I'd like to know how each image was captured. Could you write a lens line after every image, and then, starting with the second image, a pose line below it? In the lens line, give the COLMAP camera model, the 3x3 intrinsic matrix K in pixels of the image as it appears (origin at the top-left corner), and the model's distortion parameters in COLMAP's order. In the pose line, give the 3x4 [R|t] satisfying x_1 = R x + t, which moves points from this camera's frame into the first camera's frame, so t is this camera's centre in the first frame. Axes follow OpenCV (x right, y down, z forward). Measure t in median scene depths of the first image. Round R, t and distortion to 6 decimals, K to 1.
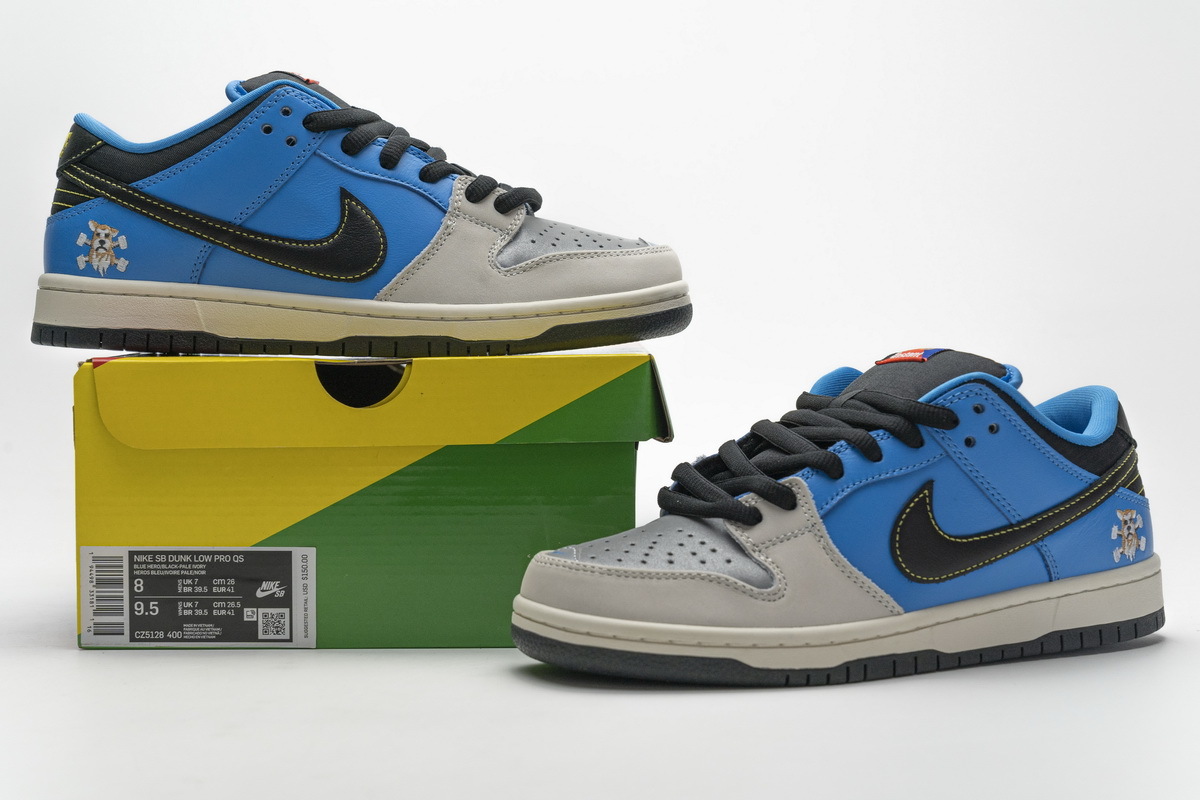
lens RADIAL K [[2100.8, 0, 593.8], [0, 2100.8, 399.2], [0, 0, 1]] dist [-0.024194, 0.000000]
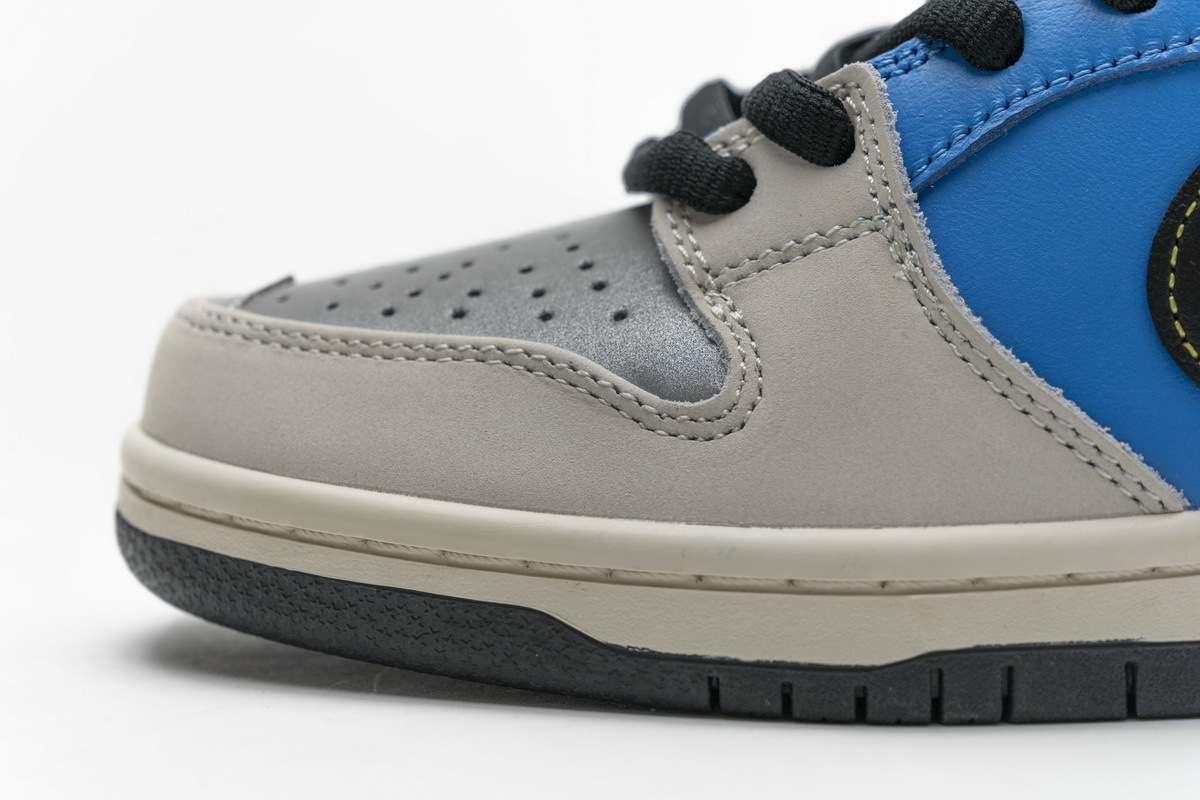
lens RADIAL K [[2309.9, 0, 596.2], [0, 2309.9, 410.0], [0, 0, 1]] dist [0.003771, 0.000000]
pose [[0.884584, 0.036679, -0.464936, 0.223722], [-0.019210, 0.998922, 0.042256, 0.074839], [0.465985, -0.028448, 0.884335, 0.664118]]
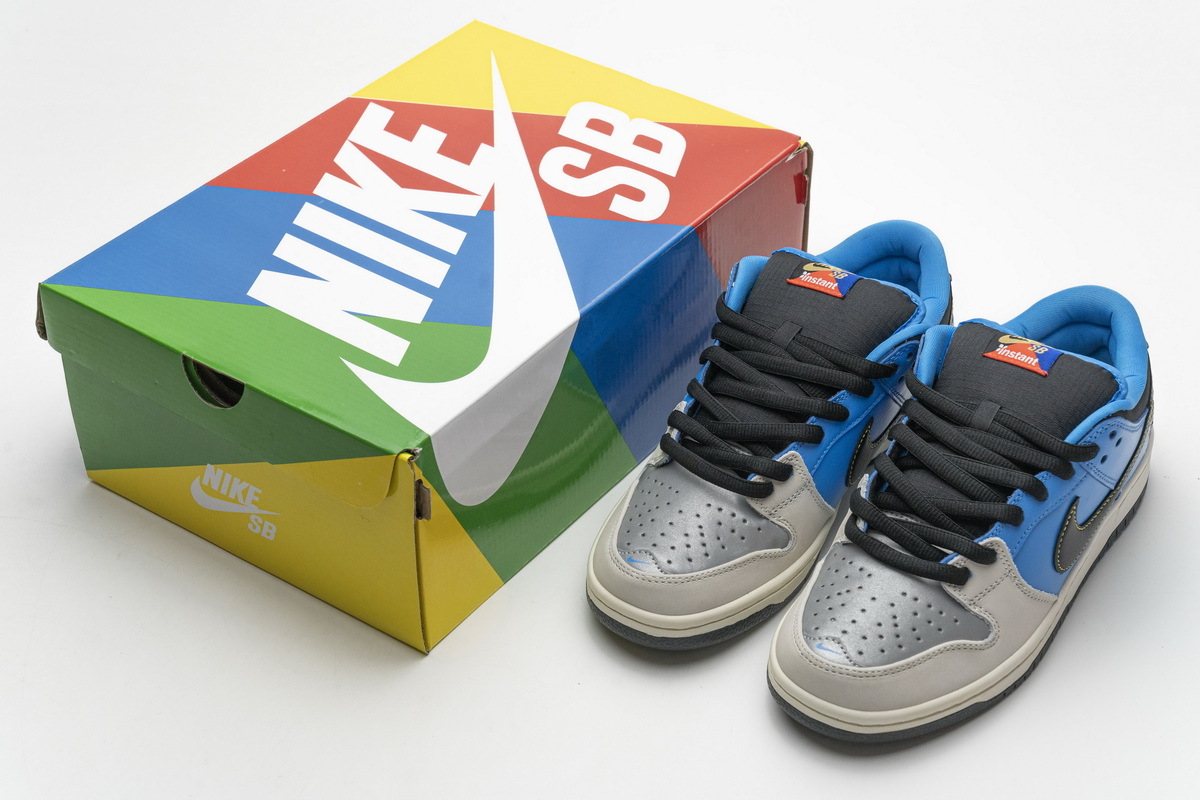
lens RADIAL K [[2100.8, 0, 598.7], [0, 2100.8, 400.5], [0, 0, 1]] dist [-0.024194, 0.000000]
pose [[0.896698, -0.269685, 0.351001, -0.503417], [0.022859, 0.820124, 0.571728, -0.713228], [-0.442051, -0.504644, 0.741569, 0.246956]]
